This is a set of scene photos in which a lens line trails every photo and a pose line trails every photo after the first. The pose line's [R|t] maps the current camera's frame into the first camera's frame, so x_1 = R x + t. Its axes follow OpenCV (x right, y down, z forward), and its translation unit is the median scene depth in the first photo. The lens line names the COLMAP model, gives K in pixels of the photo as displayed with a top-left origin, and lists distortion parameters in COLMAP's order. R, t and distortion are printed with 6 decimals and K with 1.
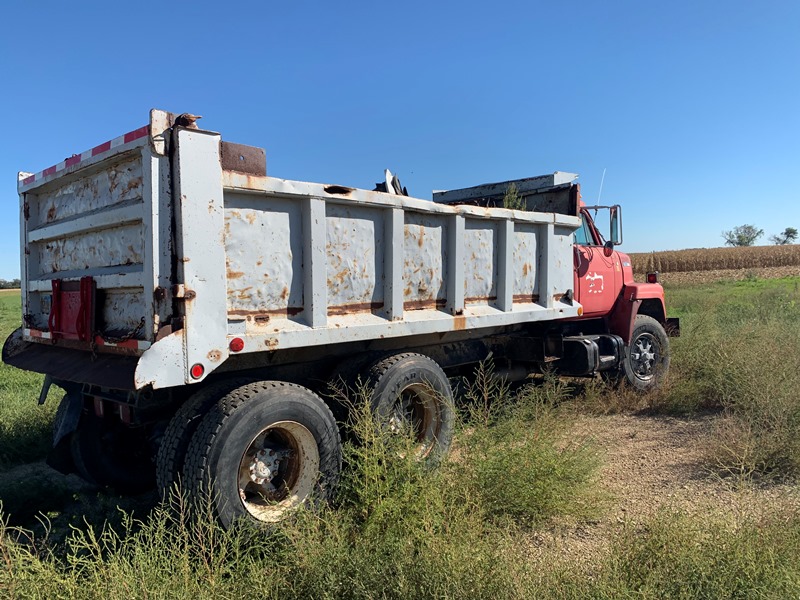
lens RADIAL K [[633.2, 0, 400.0], [0, 633.2, 300.0], [0, 0, 1]] dist [0.059889, -0.122953]
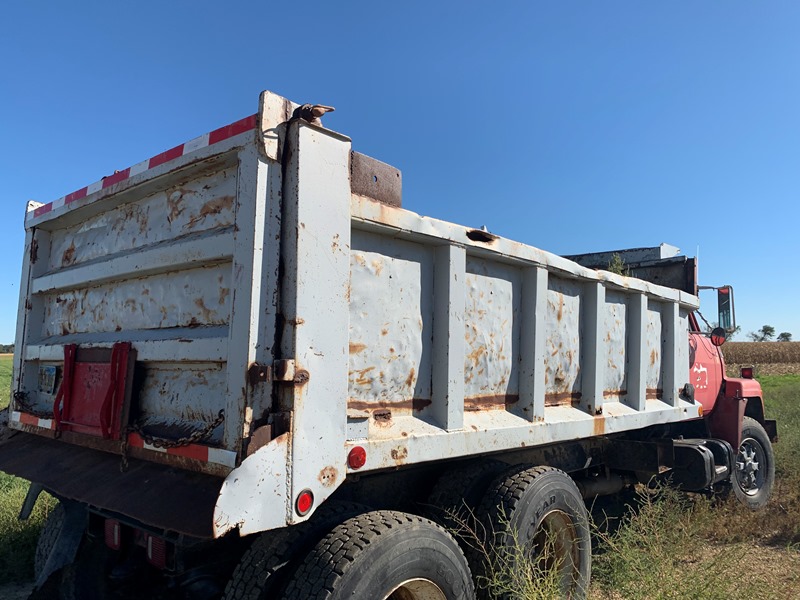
lens RADIAL K [[633.2, 0, 400.0], [0, 633.2, 300.0], [0, 0, 1]] dist [0.059889, -0.122953]
pose [[0.998683, 0.043284, 0.027558, -0.211786], [-0.039412, 0.990965, -0.128201, -0.005813], [-0.032858, 0.126946, 0.991365, 0.305221]]
